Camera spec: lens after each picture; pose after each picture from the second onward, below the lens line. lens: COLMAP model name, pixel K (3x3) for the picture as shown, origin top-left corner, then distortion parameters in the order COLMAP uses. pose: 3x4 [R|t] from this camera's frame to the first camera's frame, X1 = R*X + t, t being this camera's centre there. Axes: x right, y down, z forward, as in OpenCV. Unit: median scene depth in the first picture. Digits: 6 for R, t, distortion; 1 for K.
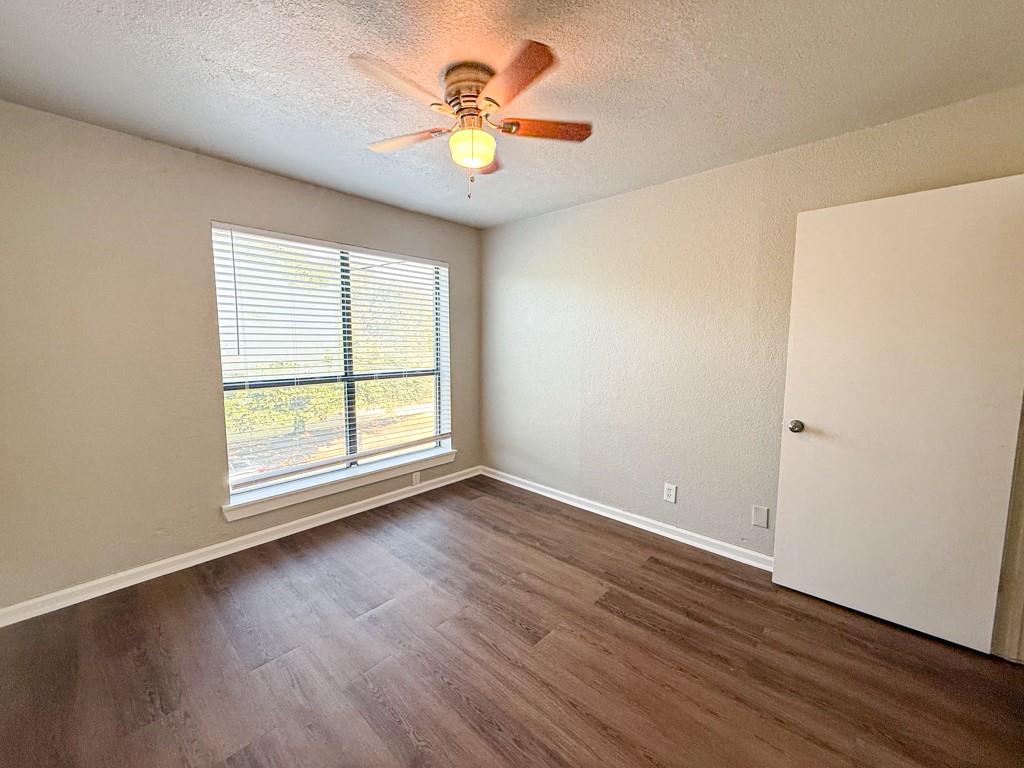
lens RADIAL K [[414.1, 0, 531.8], [0, 414.1, 382.0], [0, 0, 1]] dist [-0.000162, -0.000047]
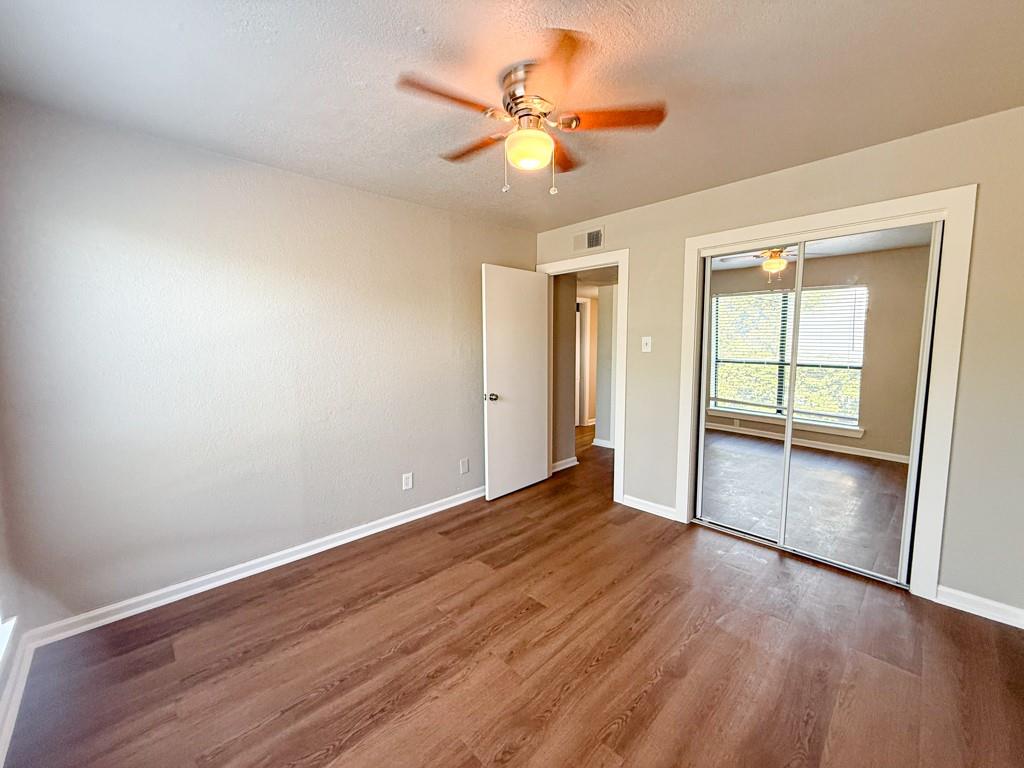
lens RADIAL K [[396.7, 0, 509.2], [0, 396.7, 381.8], [0, 0, 1]] dist [0.000270, -0.000041]
pose [[0.084566, -0.104684, 0.990904, -0.741397], [0.104464, 0.989917, 0.095665, -0.077391], [-0.990927, 0.095424, 0.094649, 0.667996]]
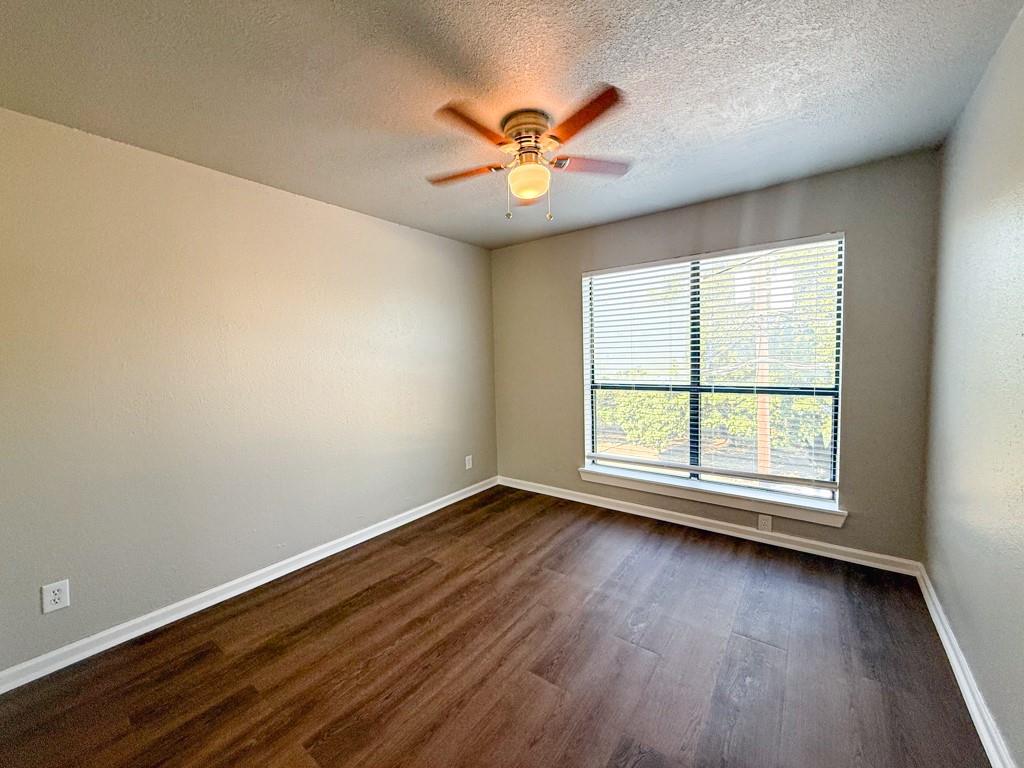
lens RADIAL K [[418.0, 0, 492.8], [0, 418.0, 382.9], [0, 0, 1]] dist [0.000549, 0.000157]
pose [[0.033323, 0.058333, -0.997741, 0.657806], [-0.075273, 0.995606, 0.055694, -0.051009], [0.996606, 0.073248, 0.037568, 0.590740]]
